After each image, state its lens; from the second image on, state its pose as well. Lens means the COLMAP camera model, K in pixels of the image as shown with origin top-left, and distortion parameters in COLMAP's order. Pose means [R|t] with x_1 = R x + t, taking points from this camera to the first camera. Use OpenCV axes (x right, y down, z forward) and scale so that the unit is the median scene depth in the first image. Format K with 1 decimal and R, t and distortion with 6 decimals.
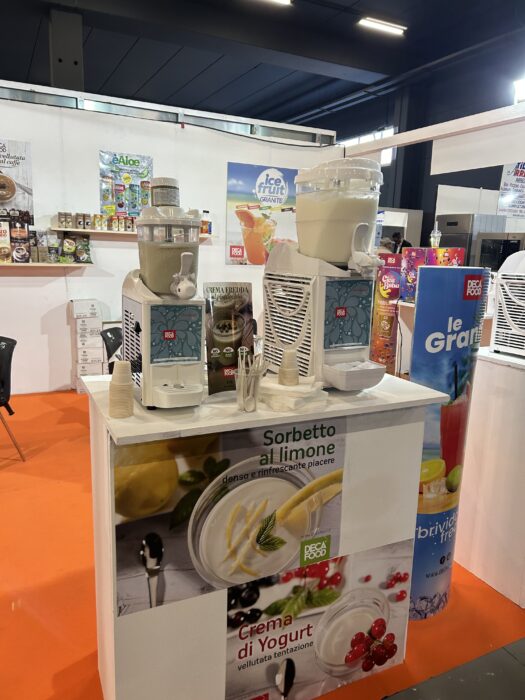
lens RADIAL K [[534.2, 0, 269.3], [0, 534.2, 349.9], [0, 0, 1]] dist [0.028348, -0.032338]
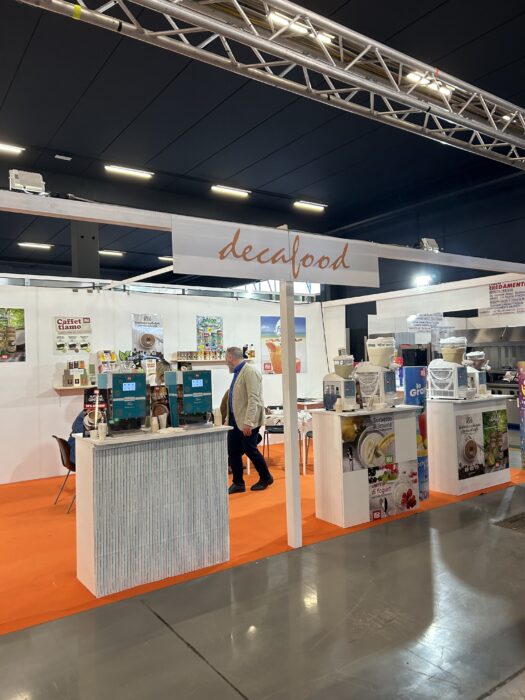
lens RADIAL K [[534.2, 0, 261.7], [0, 534.2, 348.8], [0, 0, 1]] dist [0.028348, -0.032338]
pose [[0.987496, -0.060179, 0.145704, -0.879124], [0.089339, 0.975150, -0.202732, 0.262991], [-0.129883, 0.213214, 0.968334, -1.693013]]
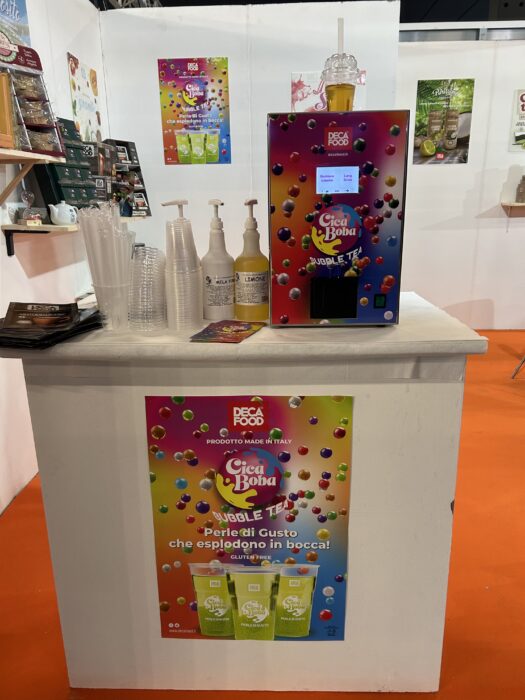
lens RADIAL K [[534.2, 0, 267.1], [0, 534.2, 348.1], [0, 0, 1]] dist [0.028348, -0.032338]
pose [[0.881392, 0.086530, -0.464392, -1.511080], [-0.047515, 0.994334, 0.095092, 0.136705], [0.469989, -0.061748, 0.880510, -0.672744]]
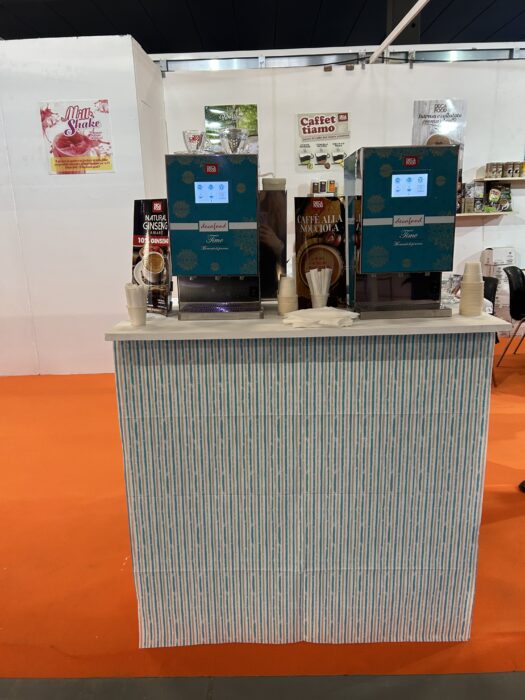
lens RADIAL K [[534.2, 0, 258.3], [0, 534.2, 351.9], [0, 0, 1]] dist [0.028348, -0.032338]
pose [[0.889061, 0.057131, -0.454211, -0.684540], [-0.029594, 0.997279, 0.067513, 0.128017], [0.456832, -0.046582, 0.888332, -0.373114]]
